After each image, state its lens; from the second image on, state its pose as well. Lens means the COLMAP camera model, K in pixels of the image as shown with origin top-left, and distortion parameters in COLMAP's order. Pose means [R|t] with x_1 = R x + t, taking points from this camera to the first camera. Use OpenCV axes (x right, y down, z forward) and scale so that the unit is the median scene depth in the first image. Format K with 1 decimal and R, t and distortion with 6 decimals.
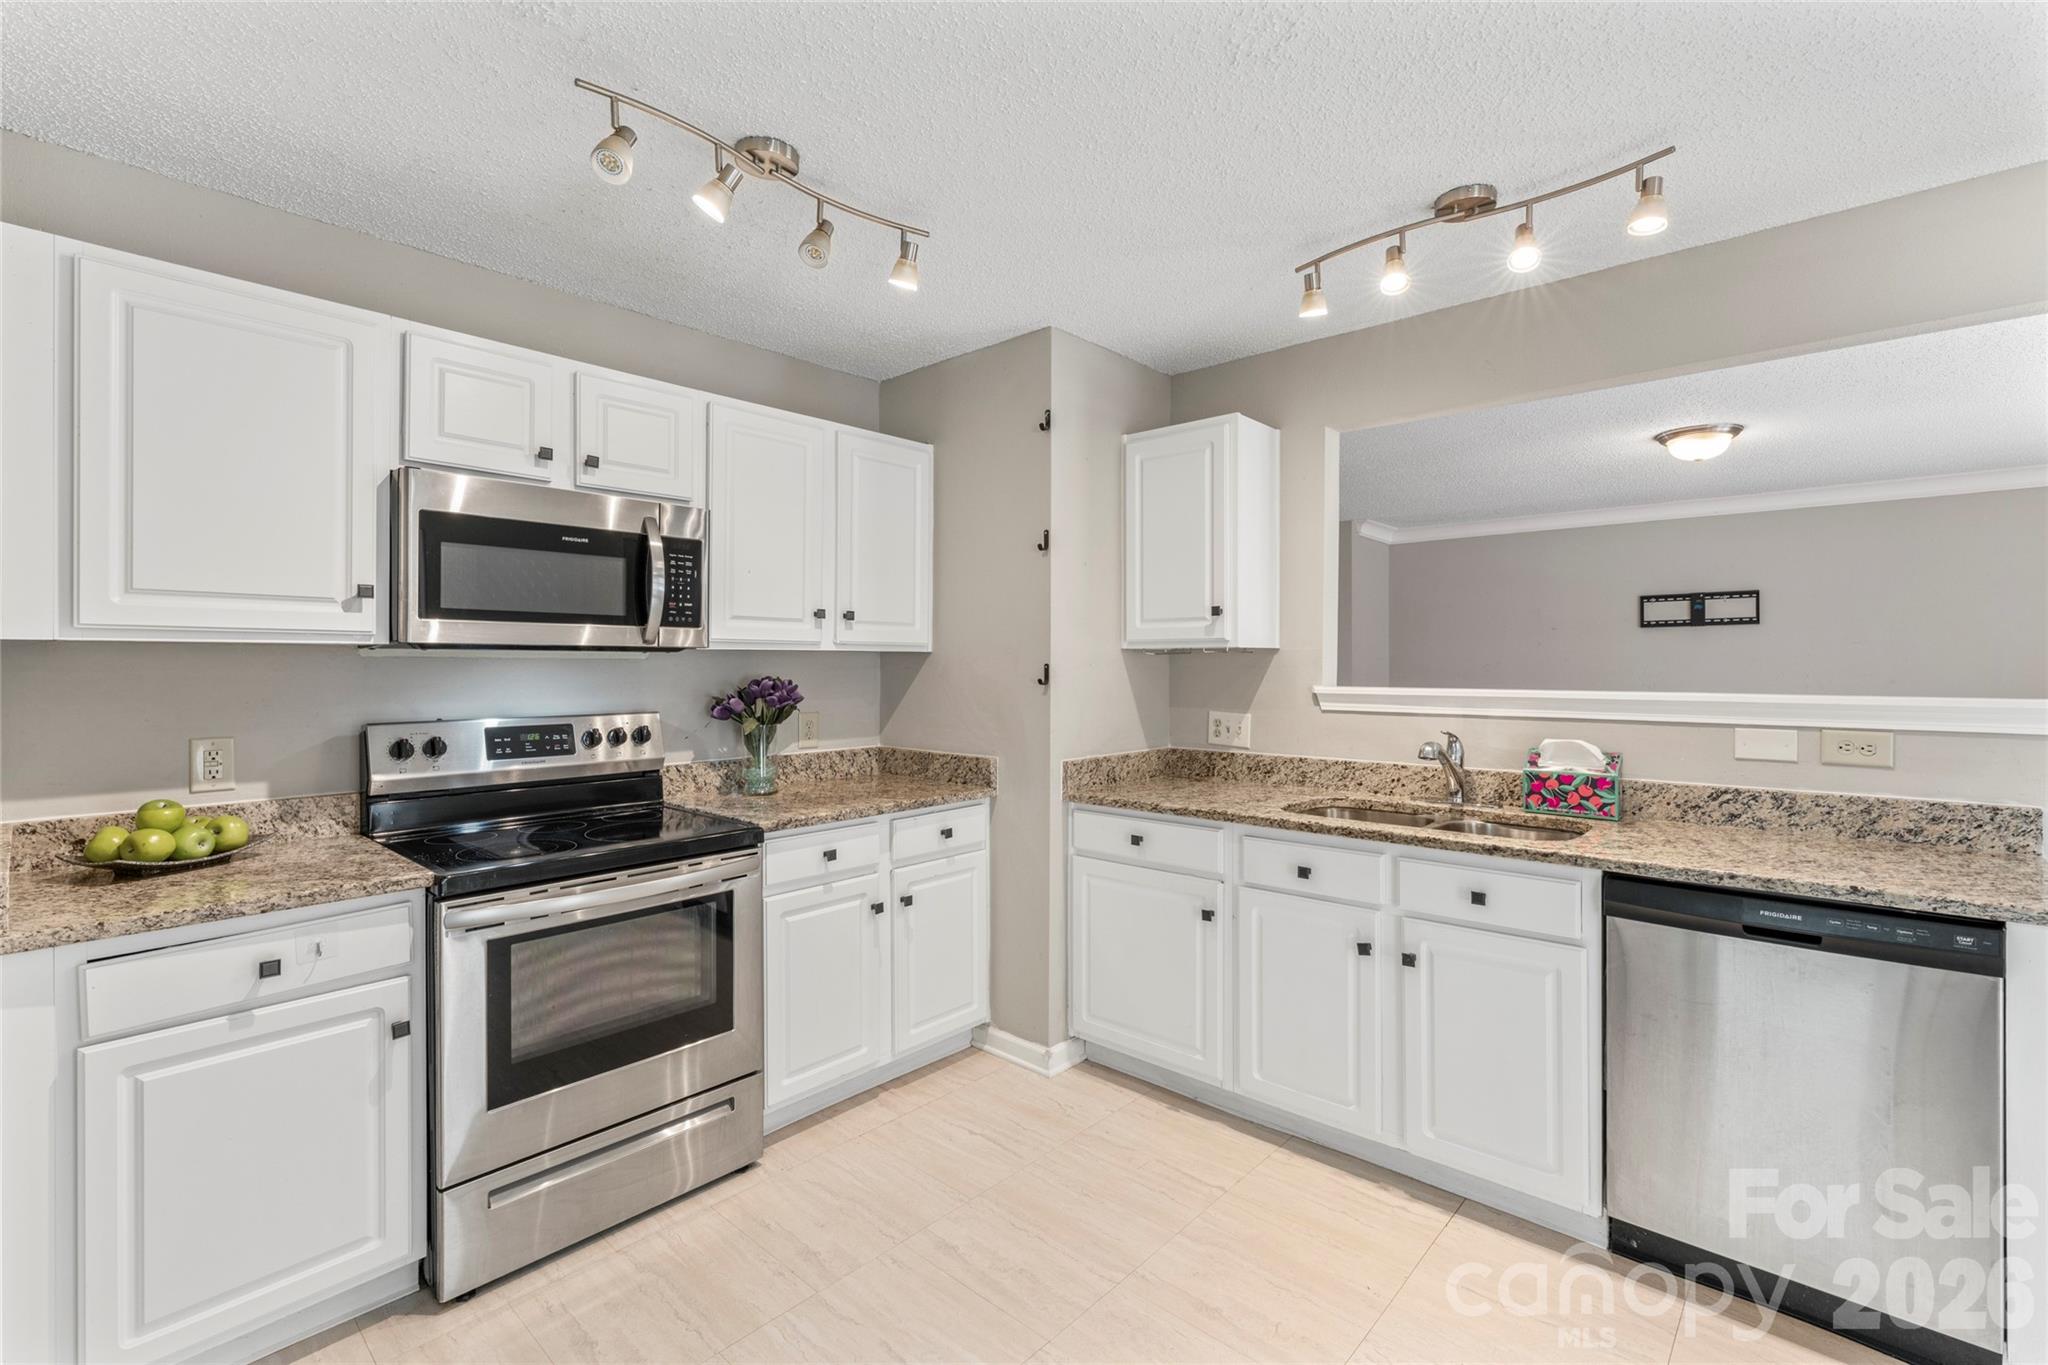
lens RADIAL K [[910.1, 0, 1026.0], [0, 910.1, 668.9], [0, 0, 1]] dist [-0.000868, 0.000090]
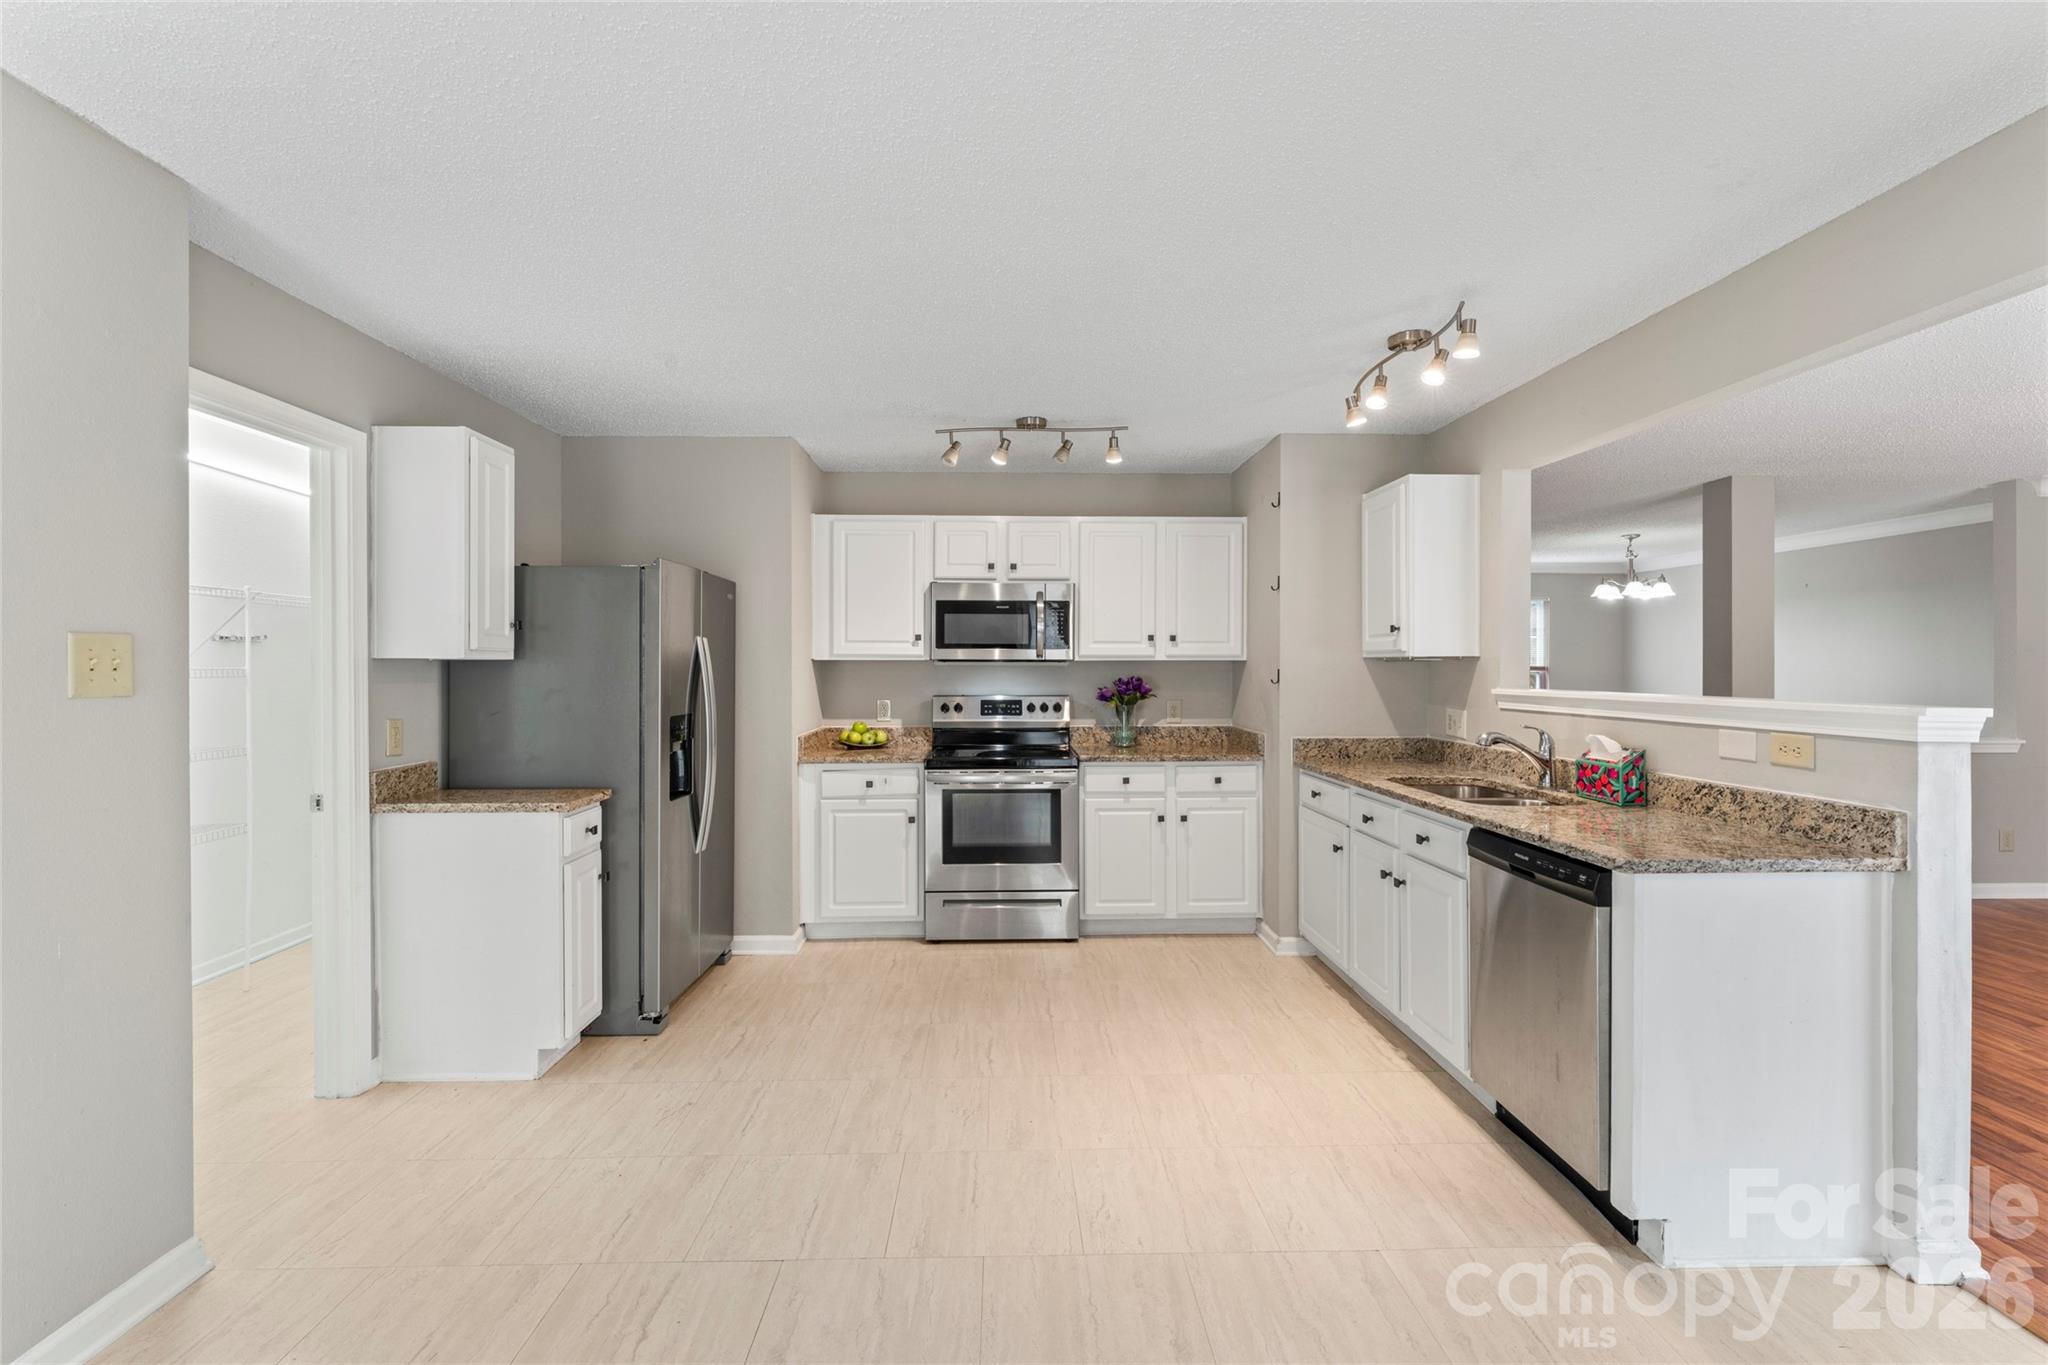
lens RADIAL K [[910.1, 0, 1026.0], [0, 910.1, 668.9], [0, 0, 1]] dist [-0.000868, 0.000090]
pose [[0.693081, 0.001958, -0.720857, 0.900892], [-0.004923, 0.999986, -0.002017, -0.001186], [0.720843, 0.004947, 0.693080, -0.327235]]
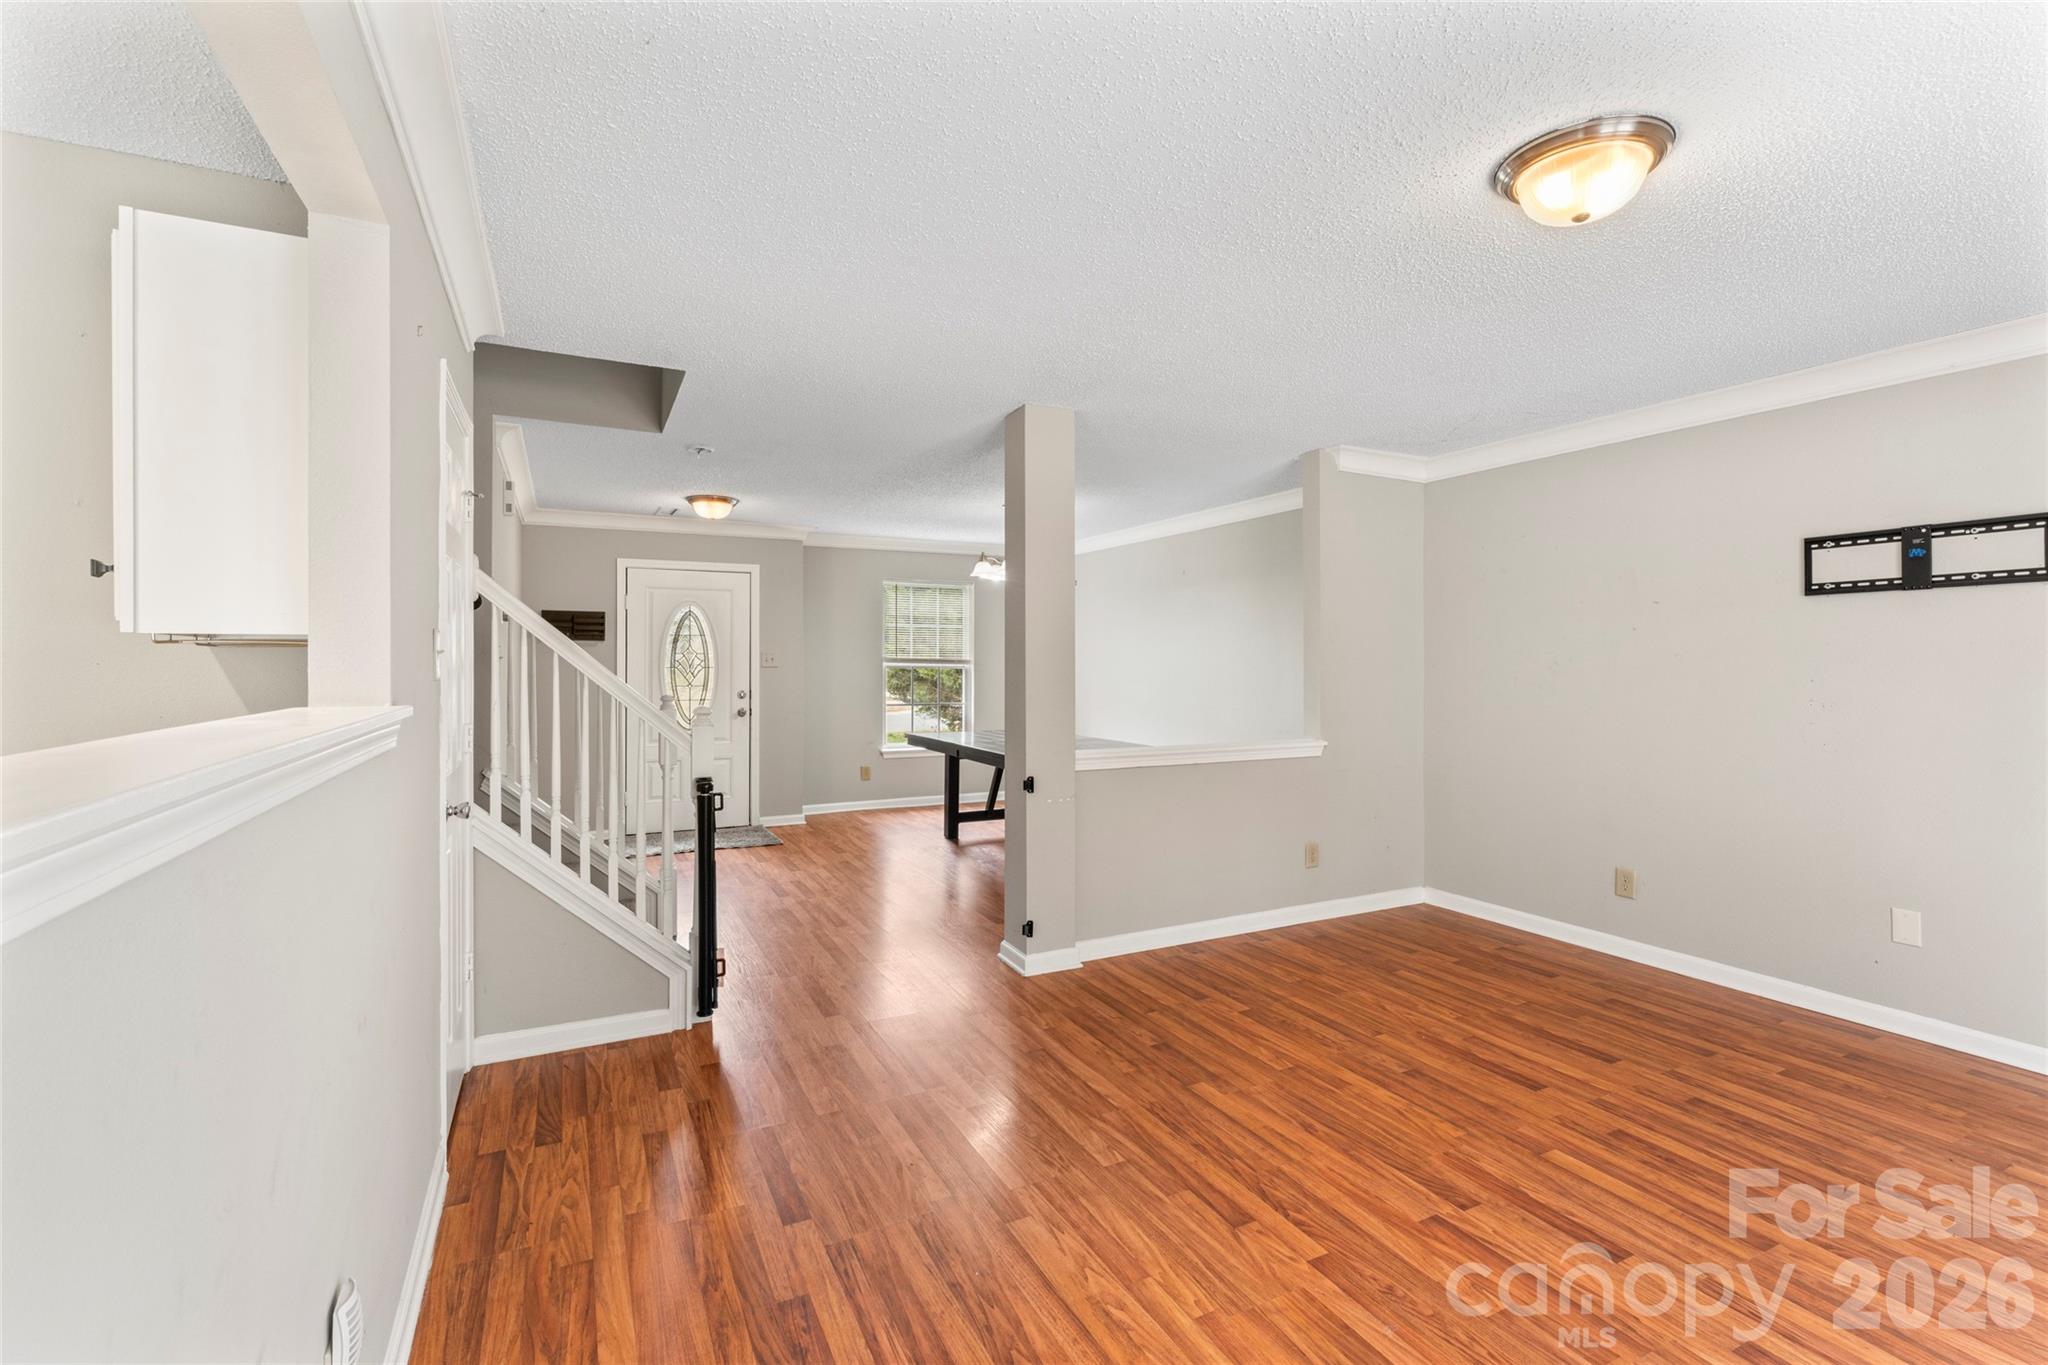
lens RADIAL K [[910.1, 0, 1026.0], [0, 910.1, 668.9], [0, 0, 1]] dist [-0.000868, 0.000090]
pose [[0.931956, 0.002623, -0.362562, 1.017310], [-0.001935, 0.999996, 0.002262, -0.004746], [0.362567, -0.001406, 0.931957, 0.746570]]
